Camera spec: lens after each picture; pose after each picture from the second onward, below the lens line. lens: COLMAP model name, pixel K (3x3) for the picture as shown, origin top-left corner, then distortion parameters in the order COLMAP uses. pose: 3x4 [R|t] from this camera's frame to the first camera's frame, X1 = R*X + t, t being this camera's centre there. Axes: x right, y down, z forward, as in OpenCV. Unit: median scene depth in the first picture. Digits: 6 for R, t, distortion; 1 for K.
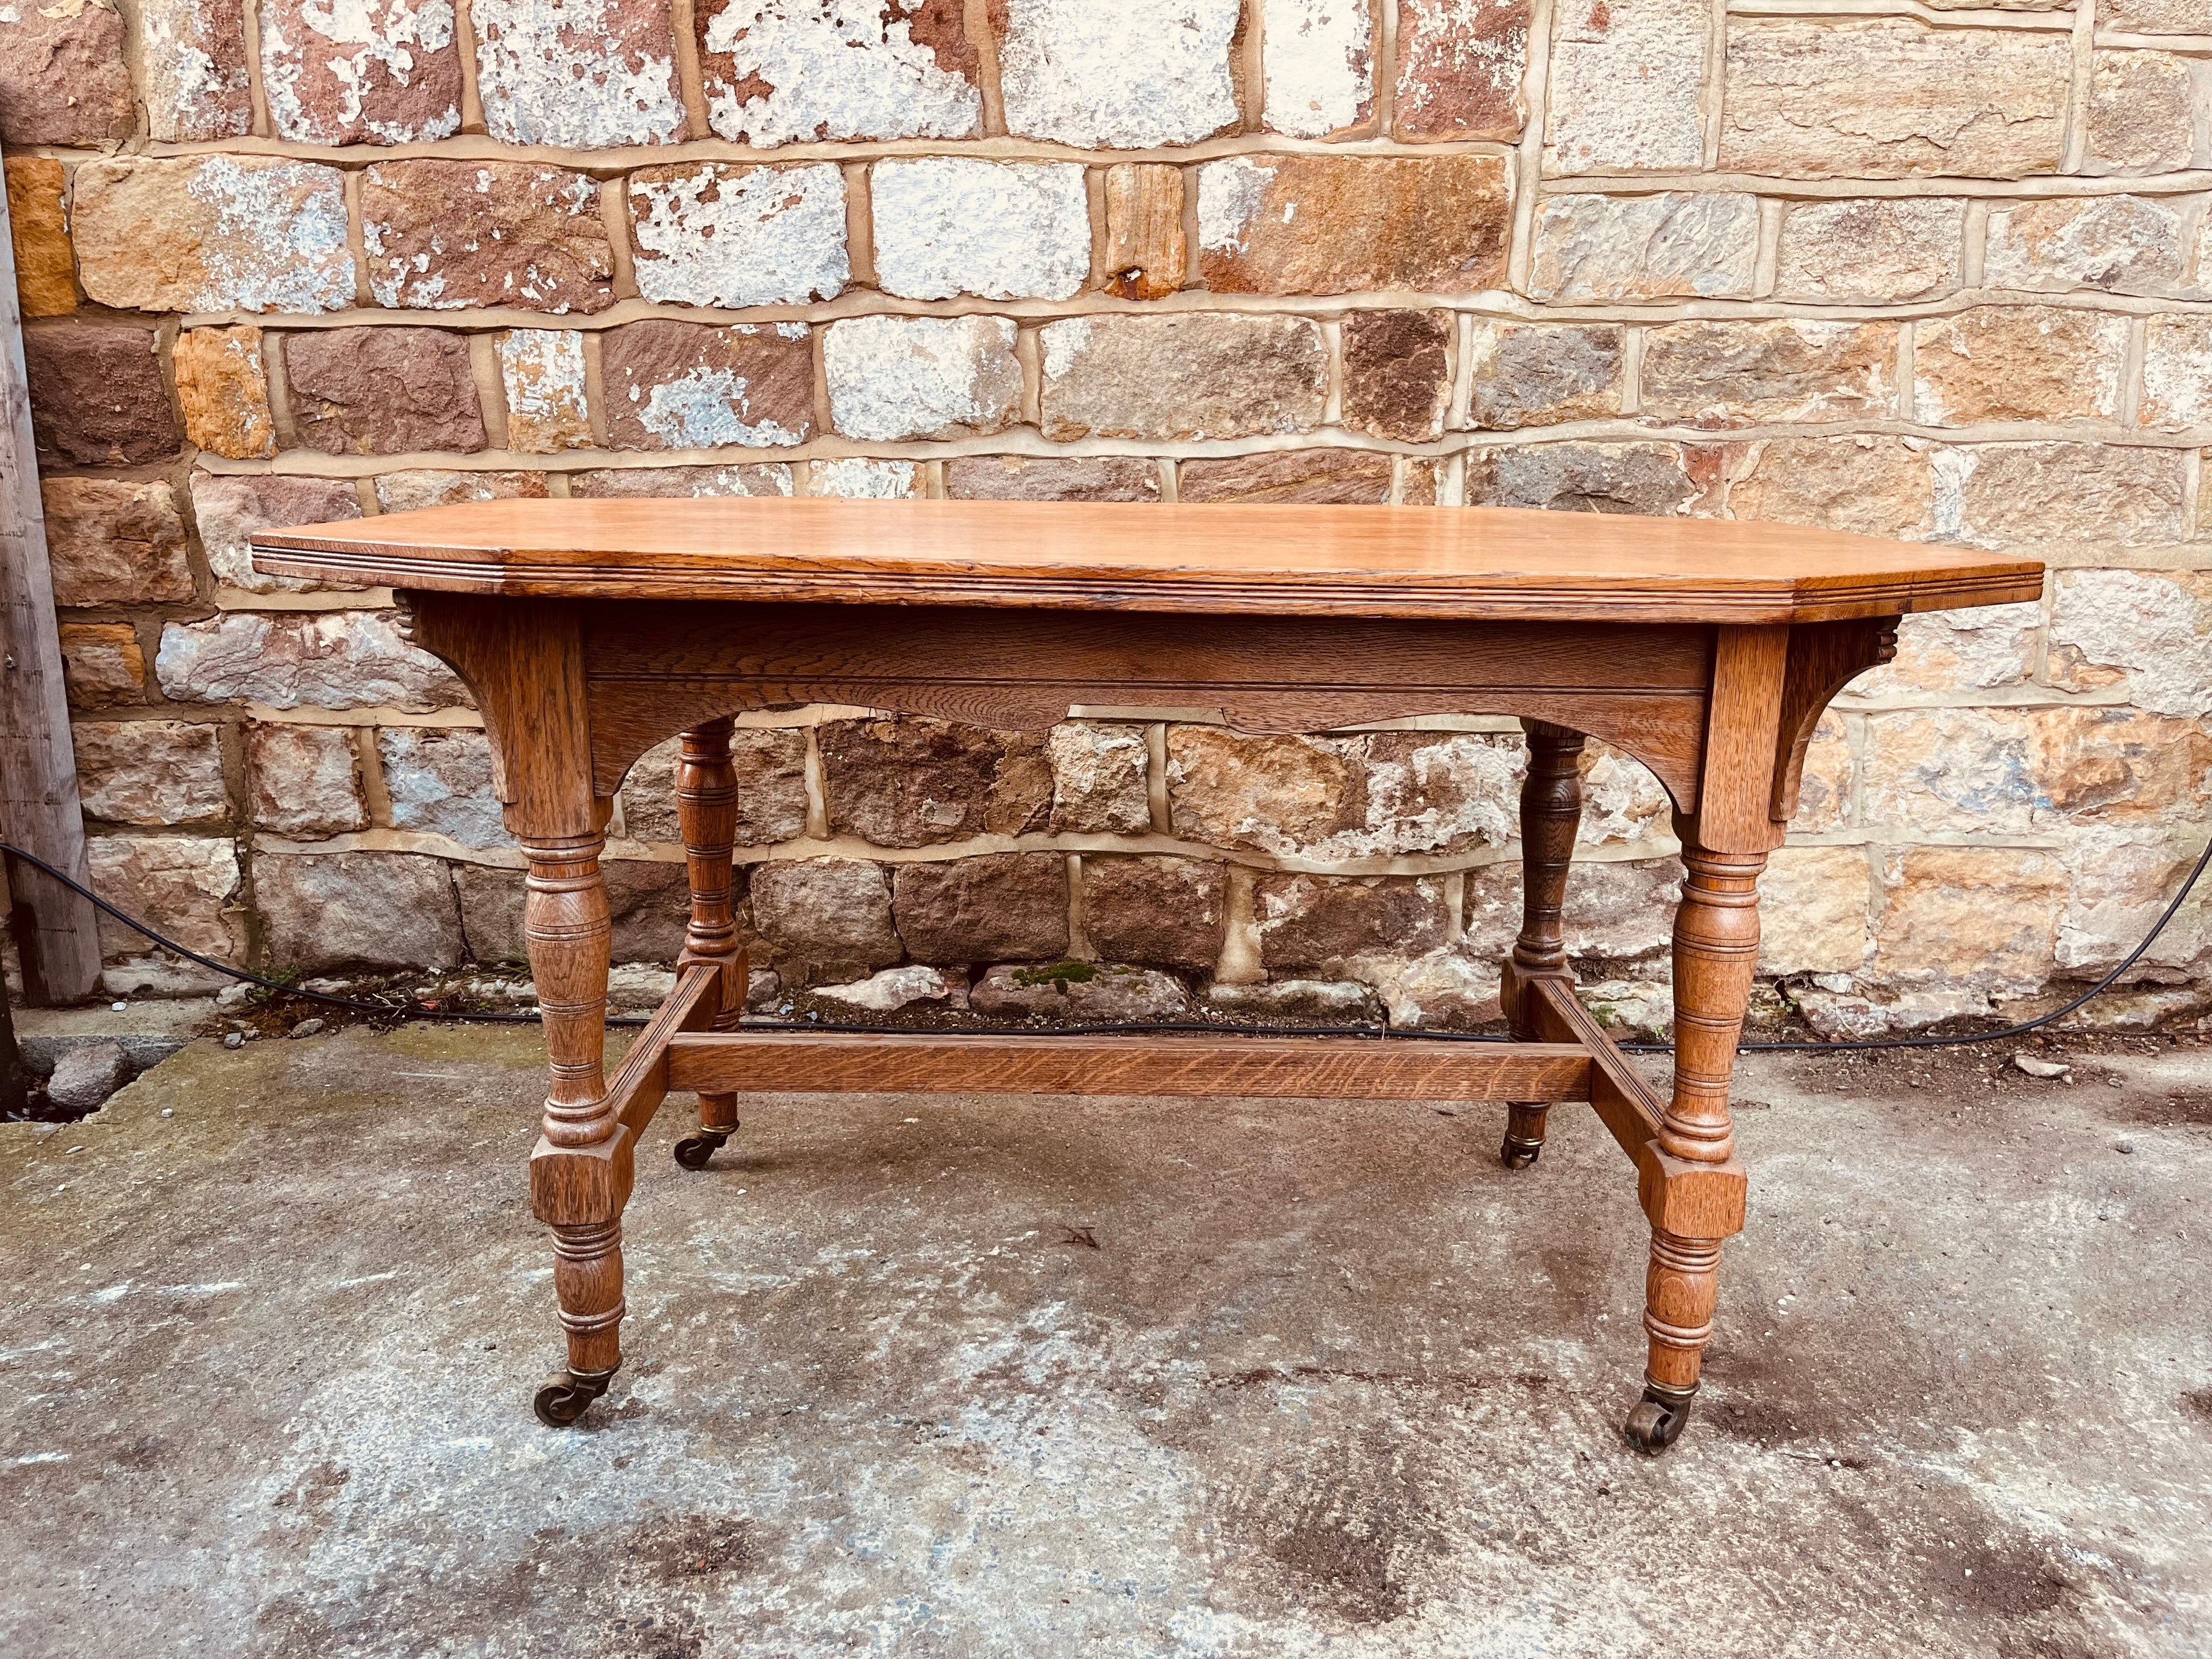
lens RADIAL K [[1676.0, 0, 1103.9], [0, 1676.0, 823.0], [0, 0, 1]] dist [0.064256, -0.087193]
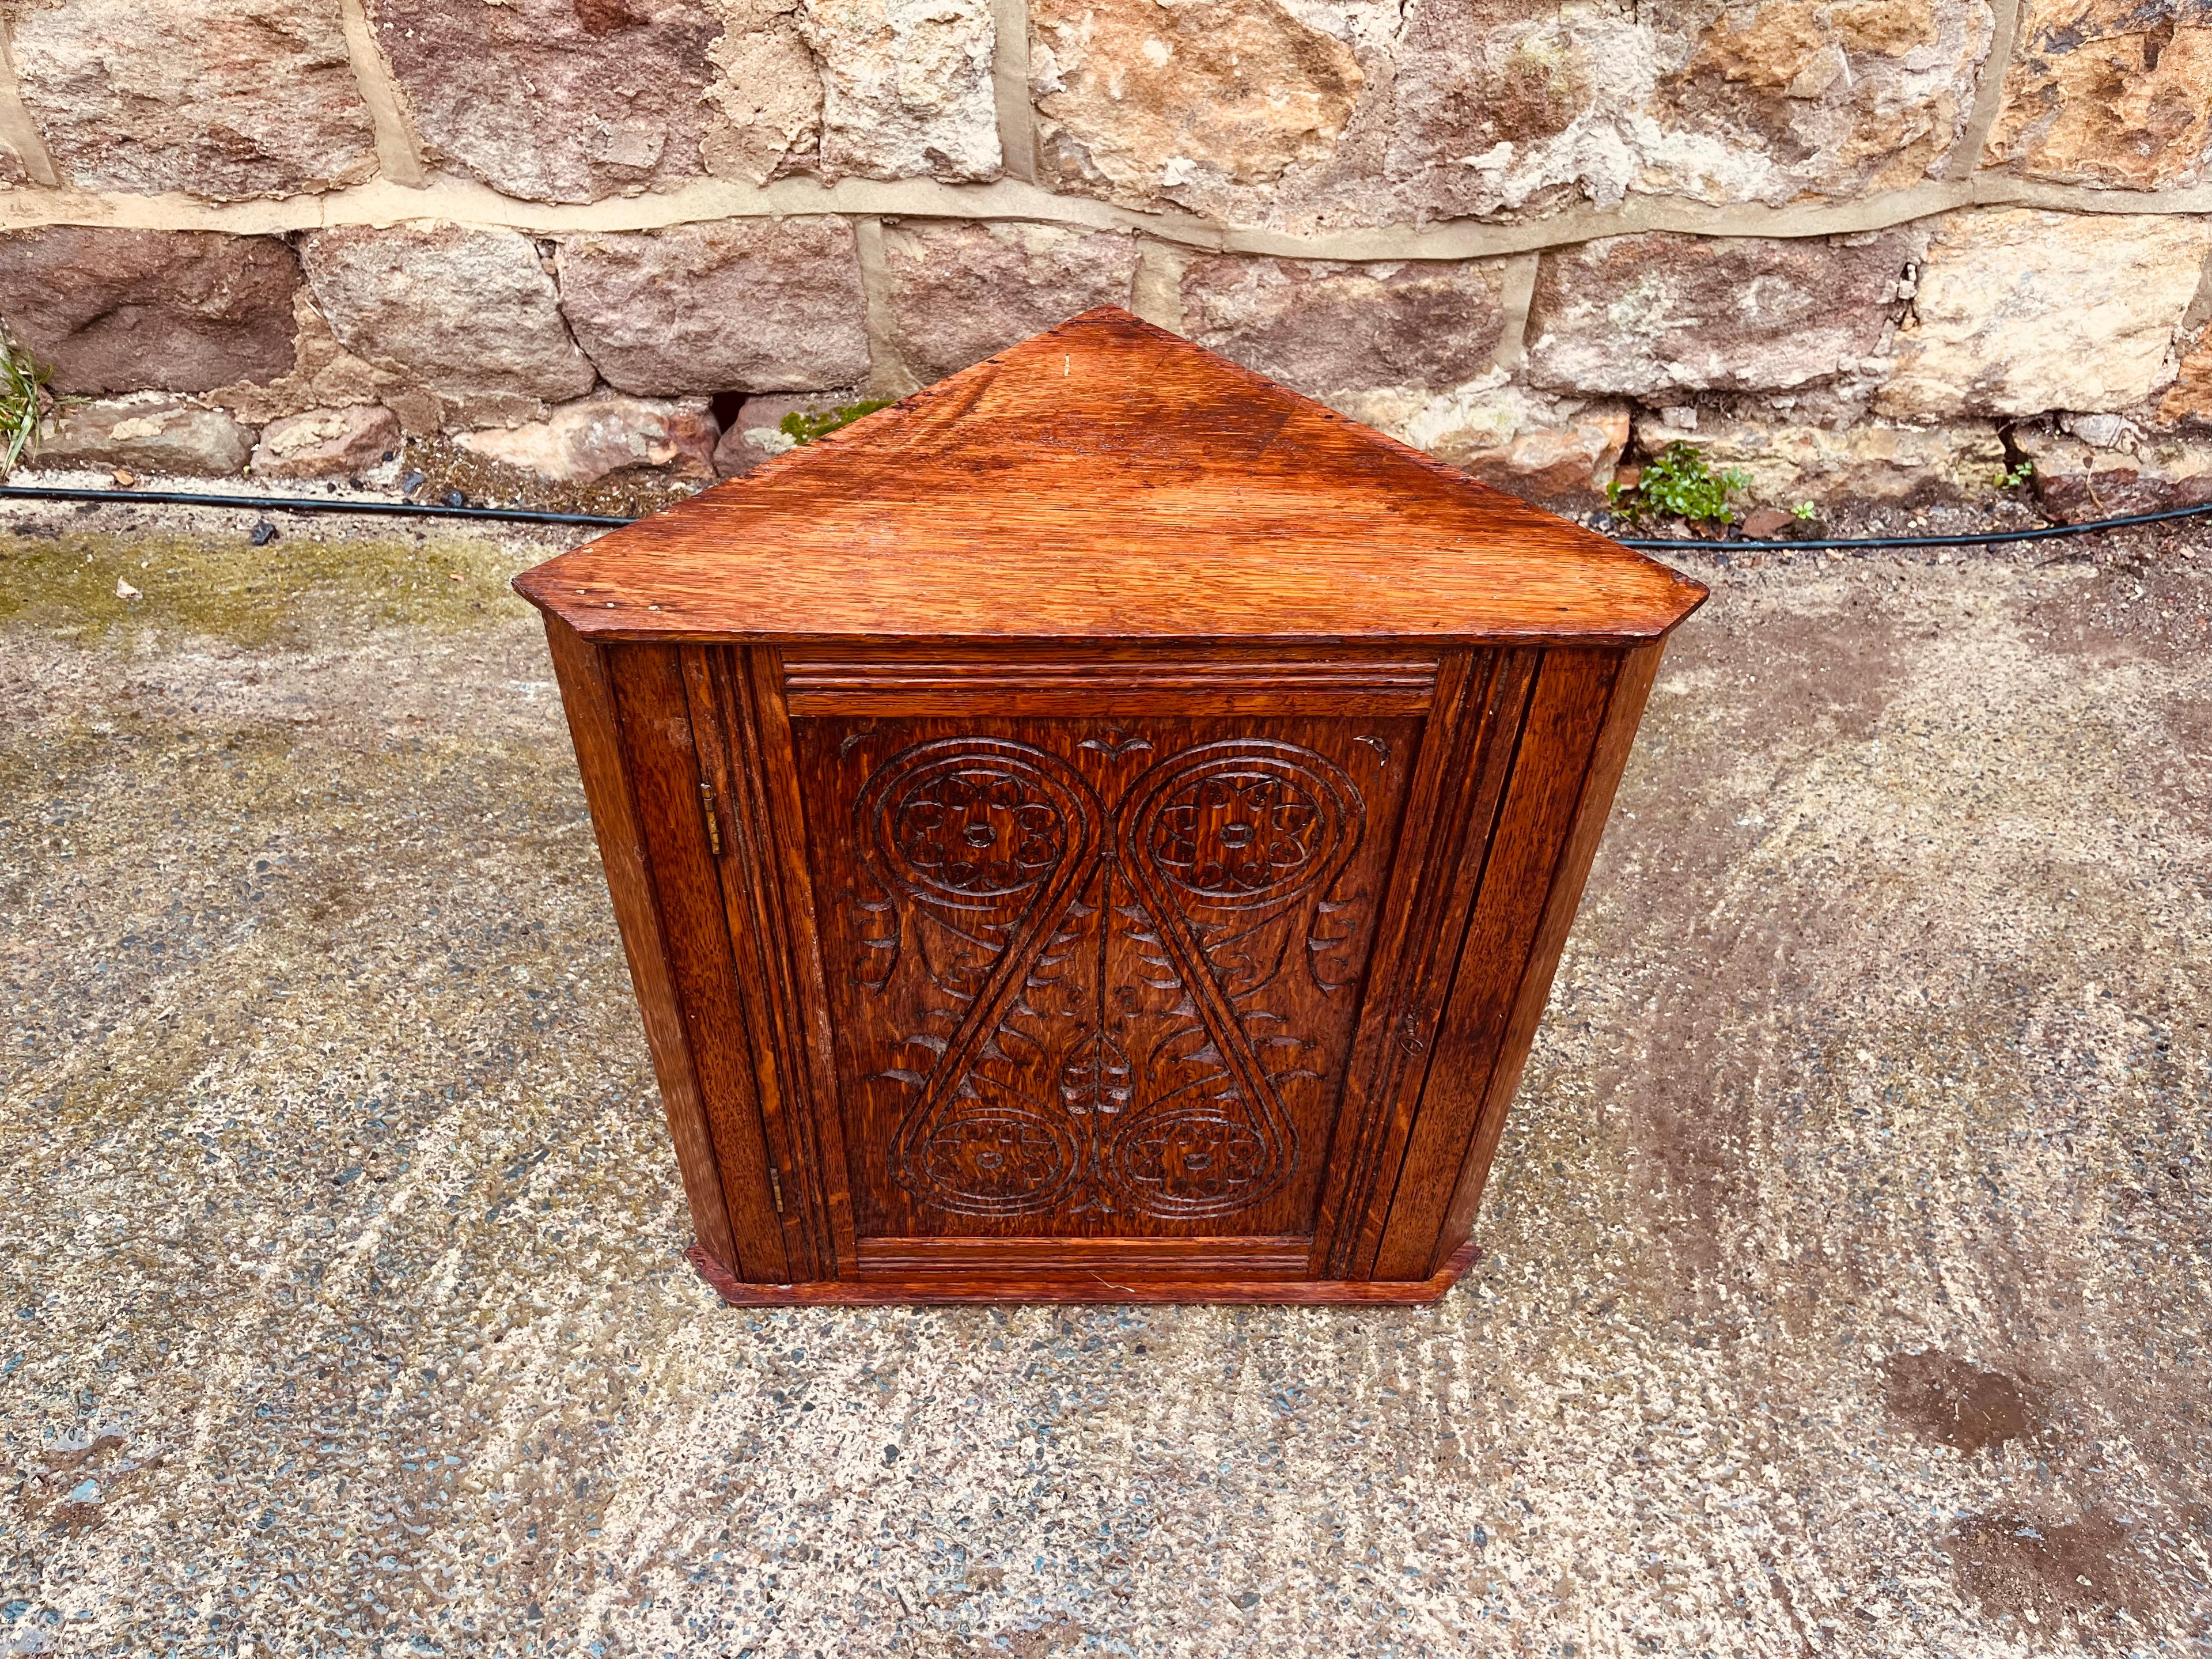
lens RADIAL K [[1676.0, 0, 1096.4], [0, 1676.0, 831.0], [0, 0, 1]] dist [0.064256, -0.087193]
pose [[0.998628, -0.020769, 0.048077, 0.029045], [-0.007218, 0.854656, 0.519144, -0.108462], [-0.051872, -0.518779, 0.853333, 0.425409]]
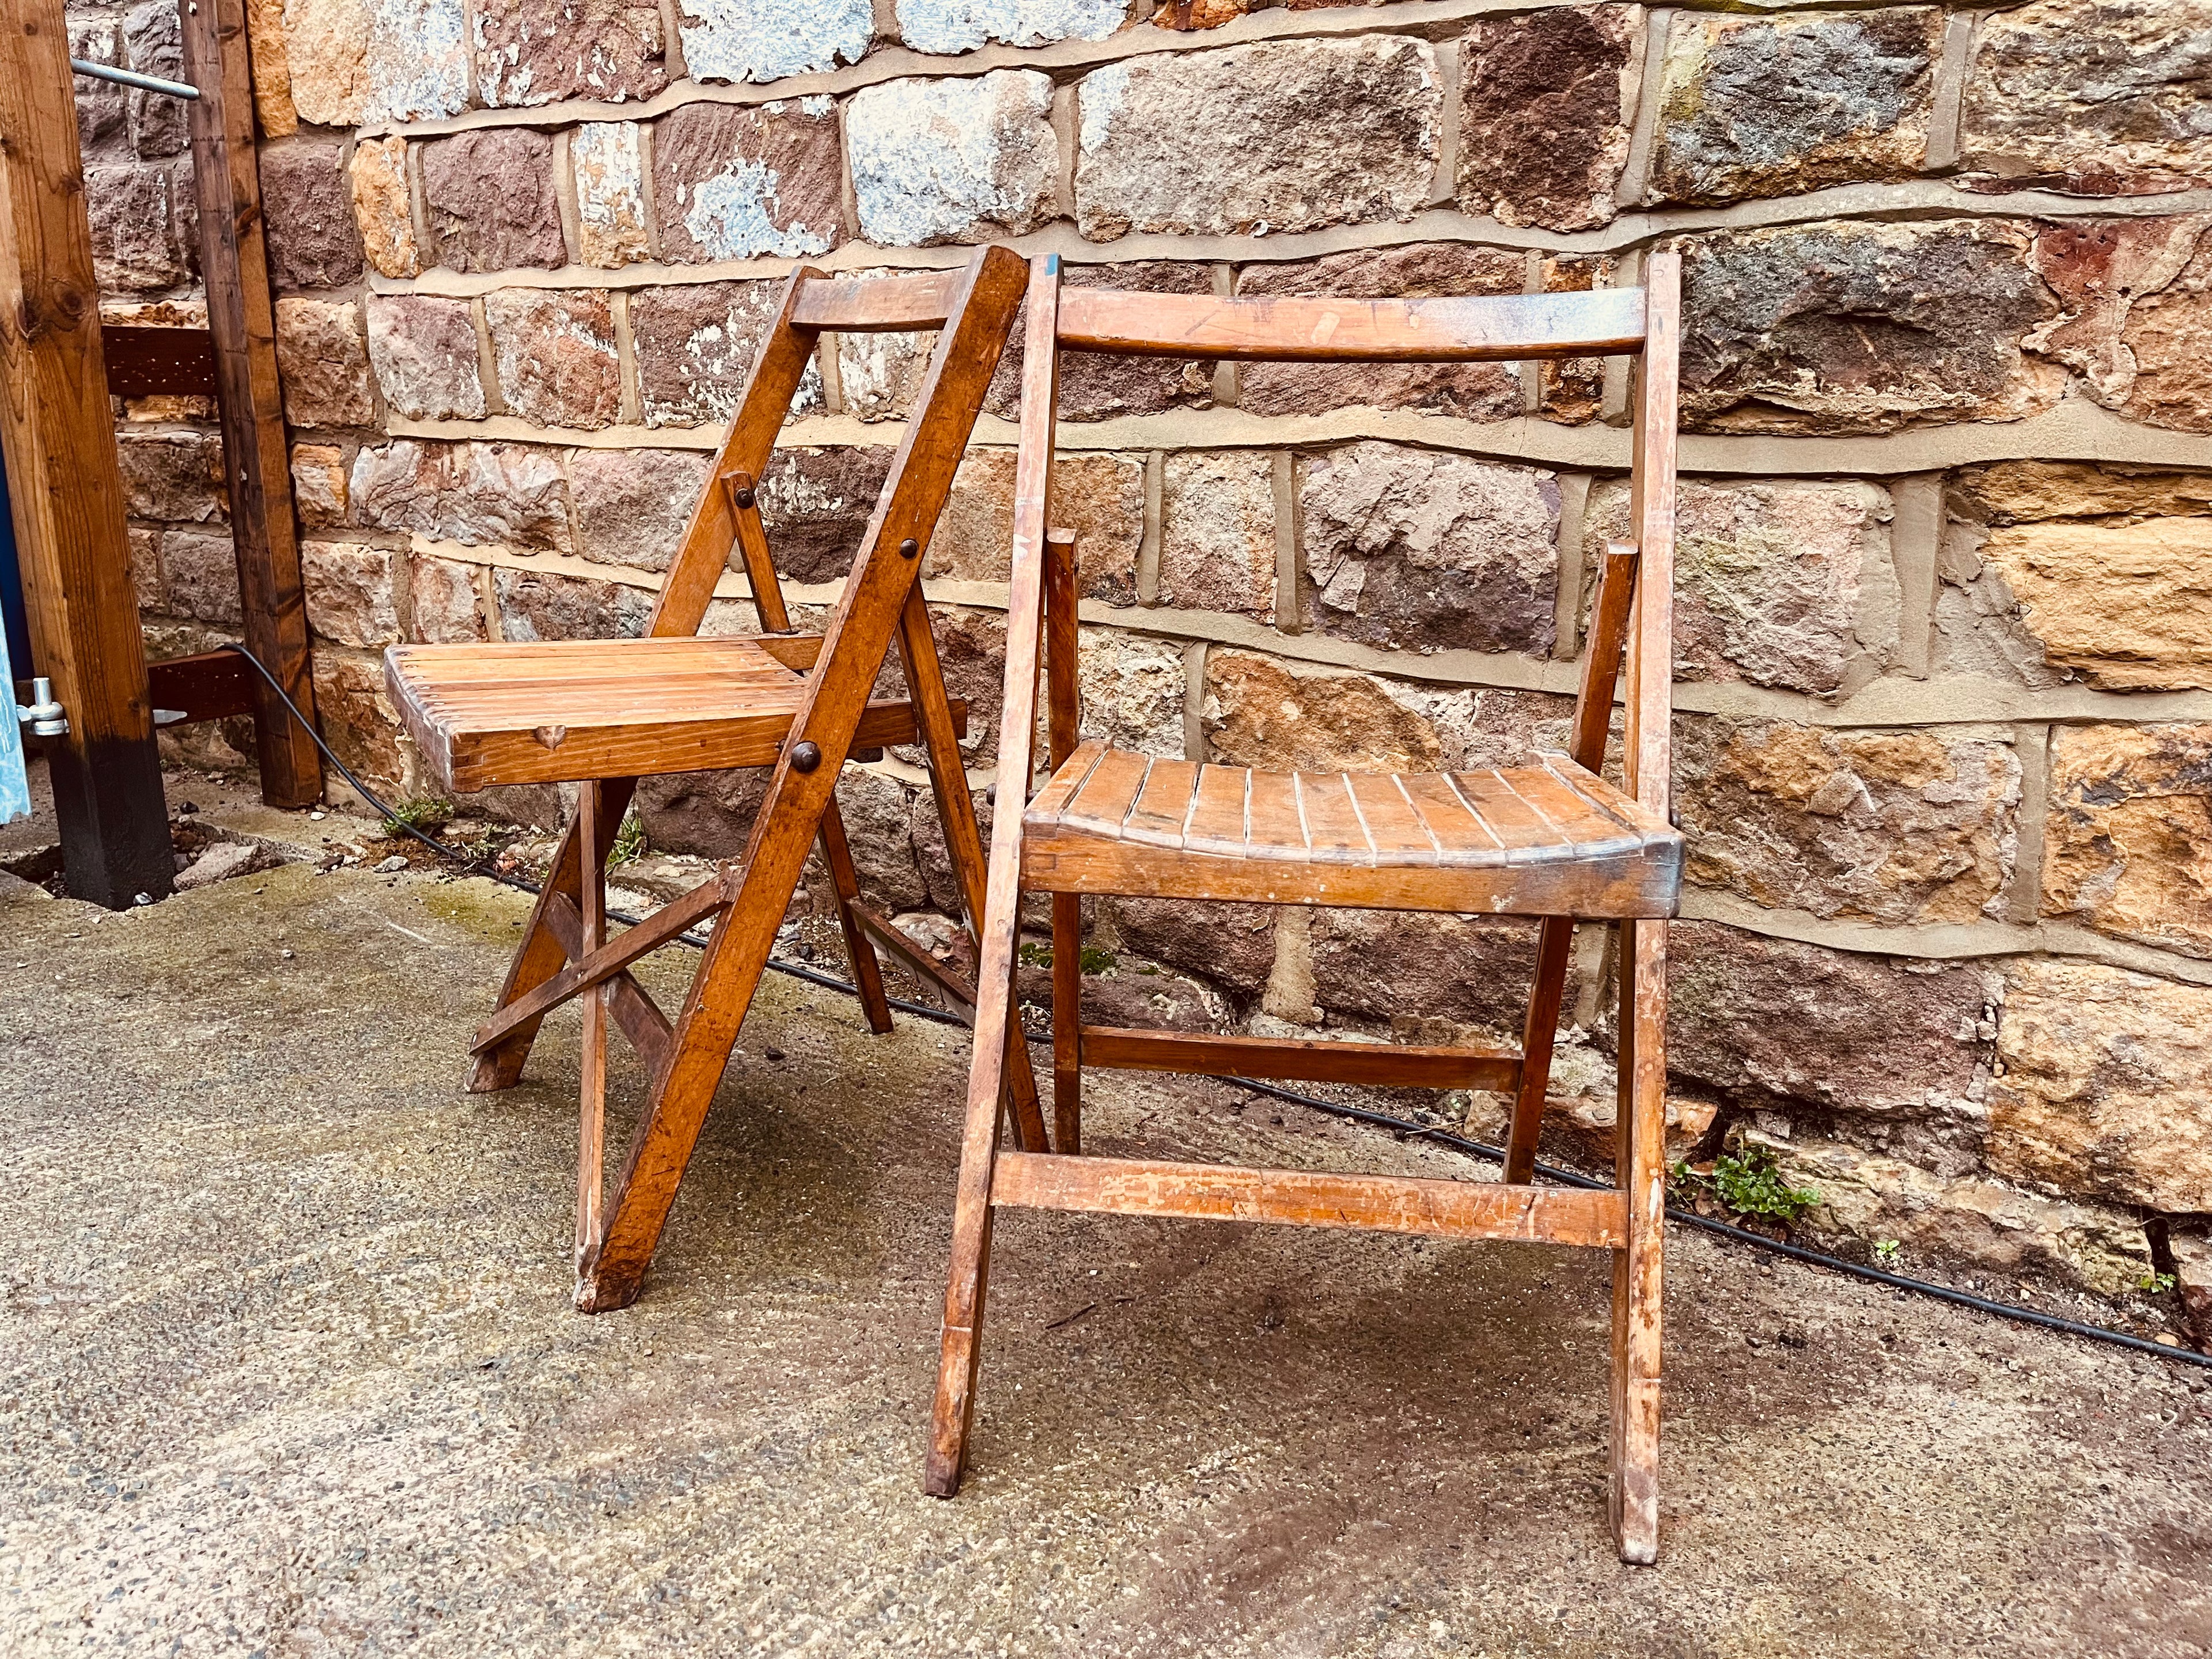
lens RADIAL K [[1676.0, 0, 1098.9], [0, 1676.0, 832.0], [0, 0, 1]] dist [0.064256, -0.087193]
pose [[0.854538, 0.154947, -0.495738, 0.381776], [-0.133974, 0.987923, 0.077844, -0.030492], [0.501812, -0.000105, 0.864976, 0.367980]]
